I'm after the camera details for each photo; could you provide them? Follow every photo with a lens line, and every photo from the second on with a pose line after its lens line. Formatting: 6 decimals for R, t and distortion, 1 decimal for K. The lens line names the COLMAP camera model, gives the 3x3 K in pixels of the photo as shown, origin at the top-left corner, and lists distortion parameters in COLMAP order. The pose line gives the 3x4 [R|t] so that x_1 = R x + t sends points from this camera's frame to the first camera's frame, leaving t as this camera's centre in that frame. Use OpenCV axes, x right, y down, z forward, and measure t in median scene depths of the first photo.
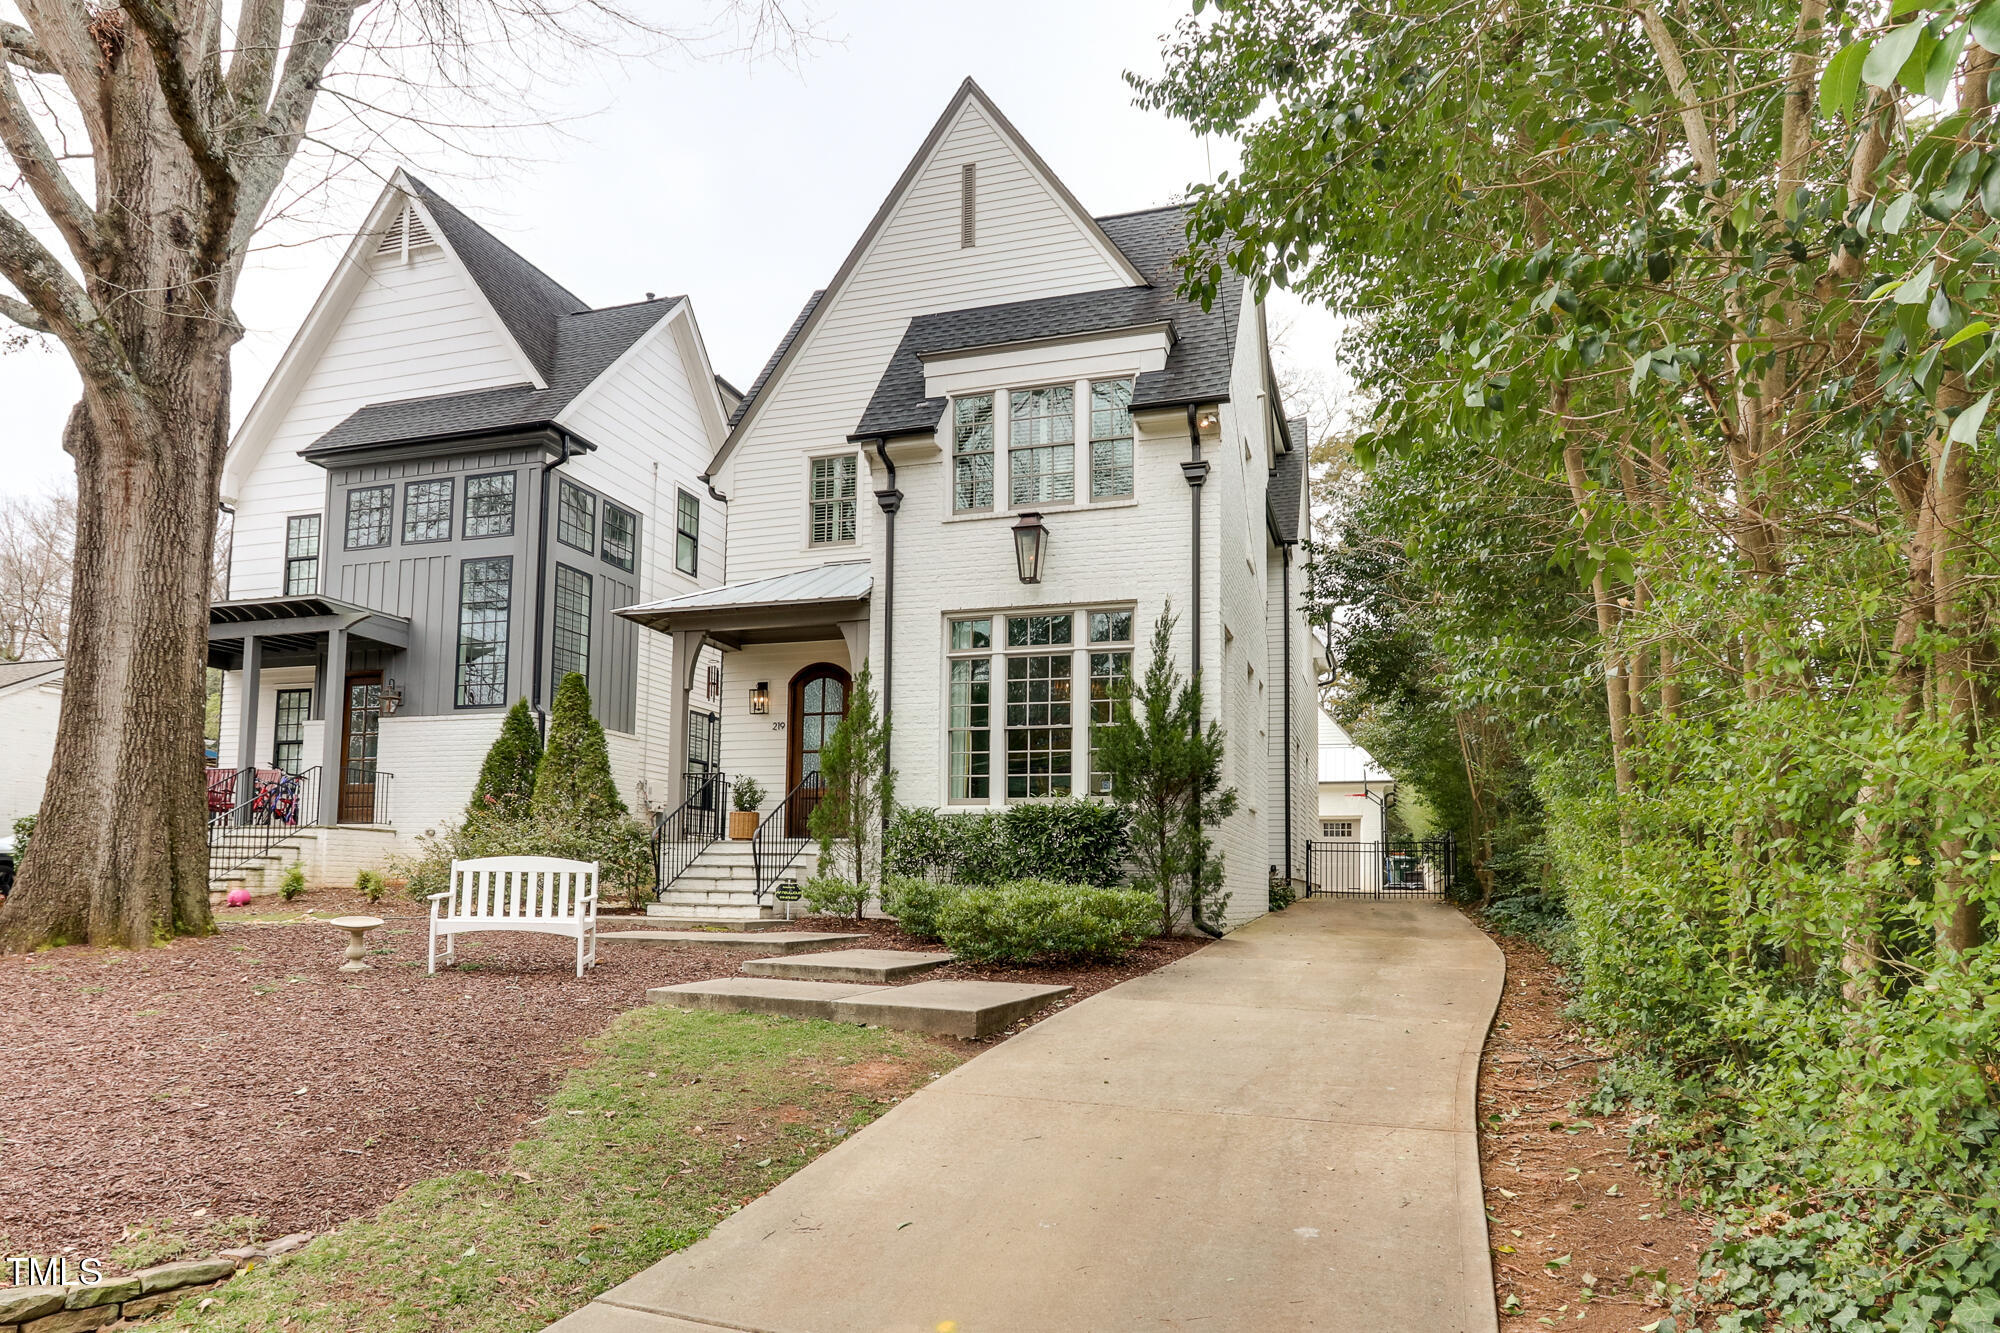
lens RADIAL K [[1143.0, 0, 1004.2], [0, 1143.0, 810.1], [0, 0, 1]] dist [-0.013971, -0.000254]
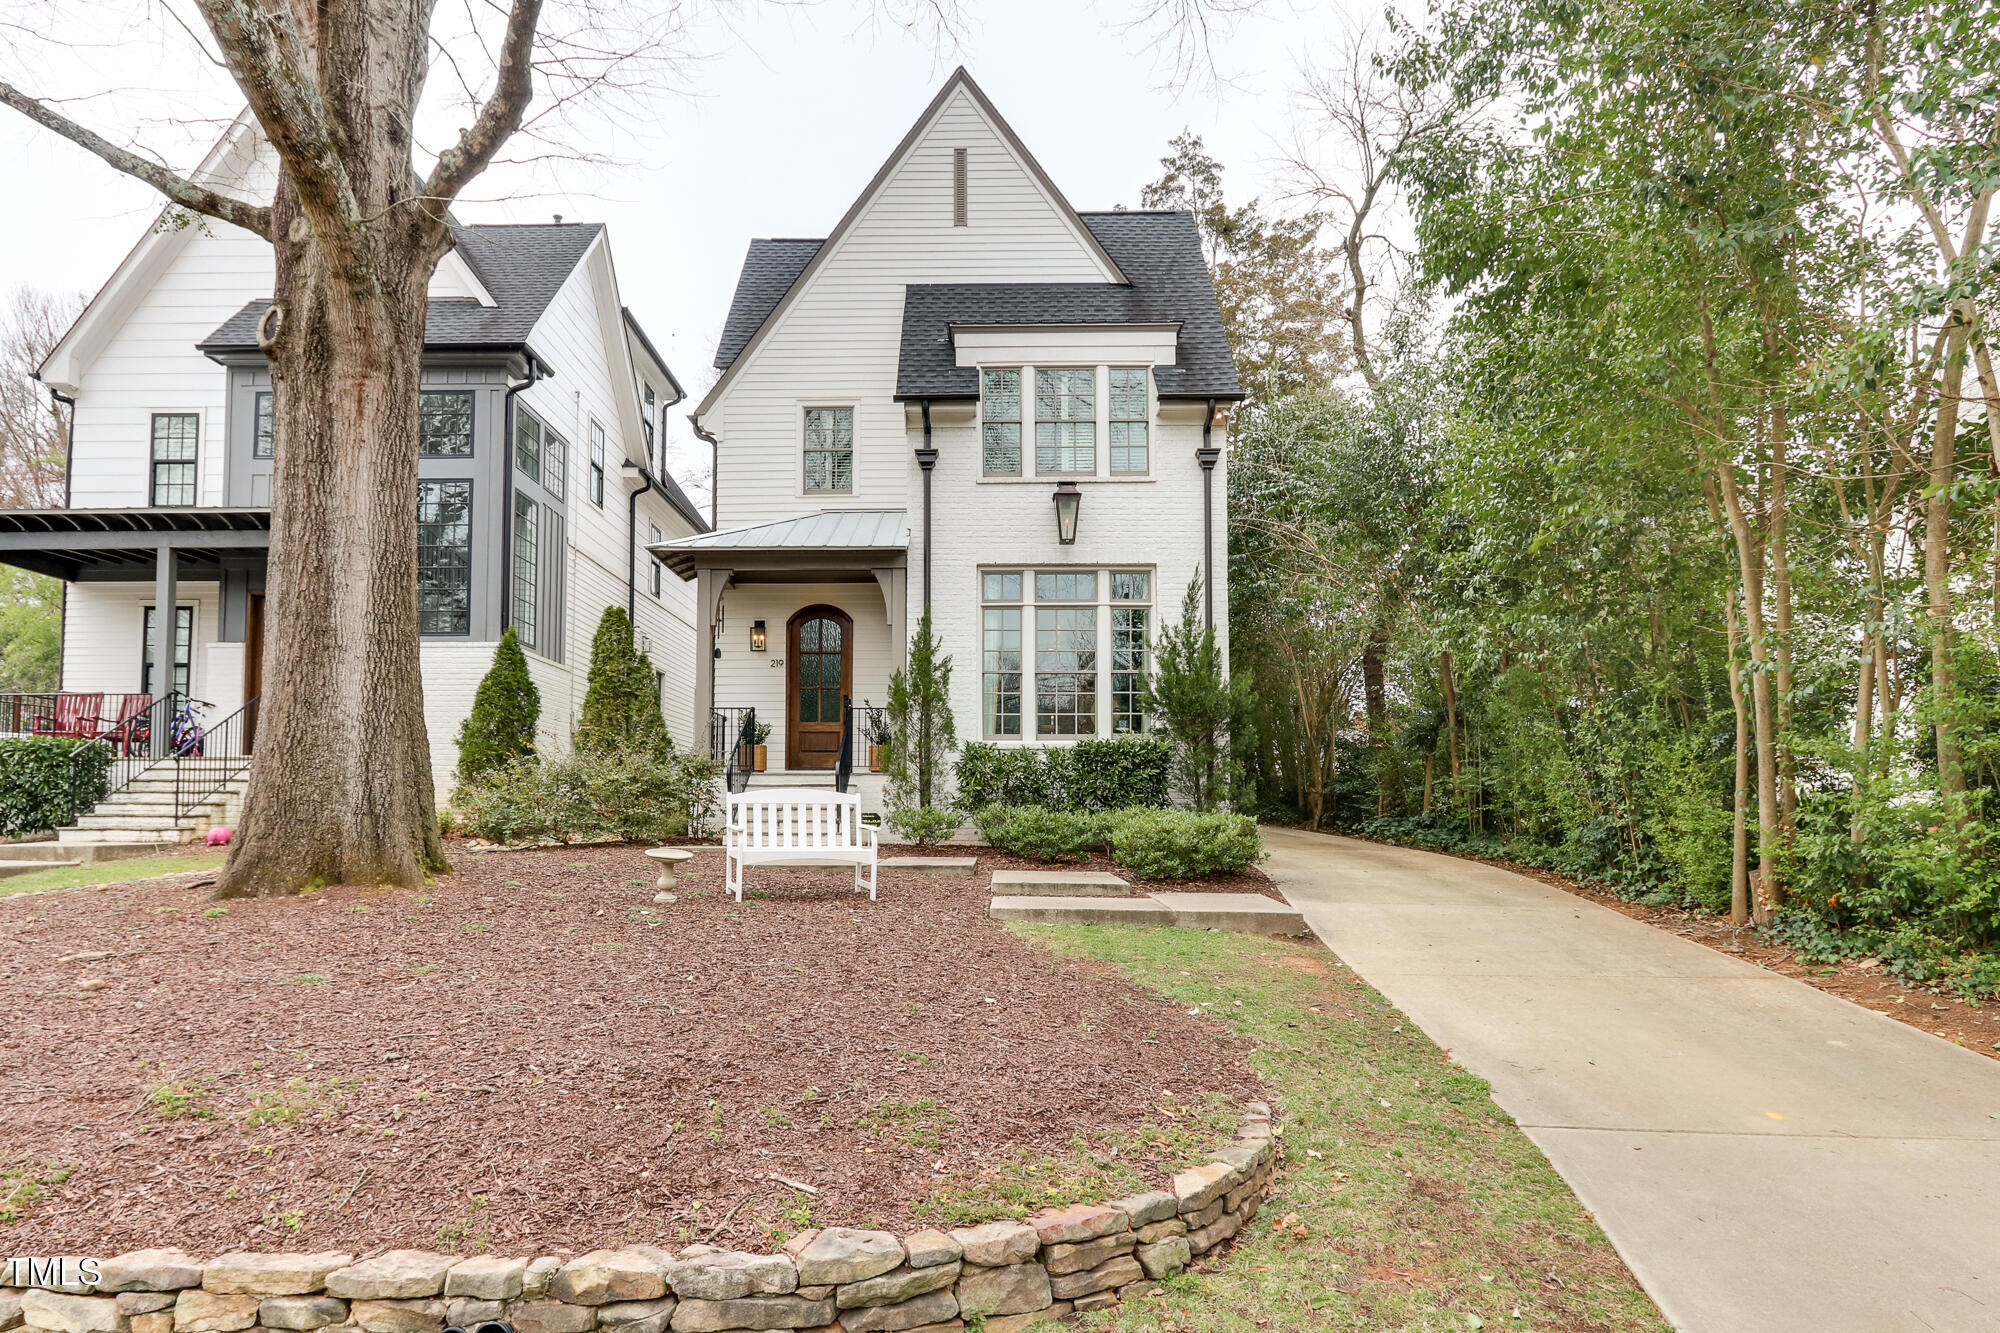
lens RADIAL K [[1074.1, 0, 995.8], [0, 1074.1, 772.1], [0, 0, 1]] dist [-0.014198, 0.002175]
pose [[0.961537, -0.001248, 0.274674, -0.322803], [-0.006355, 0.999621, 0.026786, -0.001736], [-0.274603, -0.027502, 0.961164, -0.004337]]
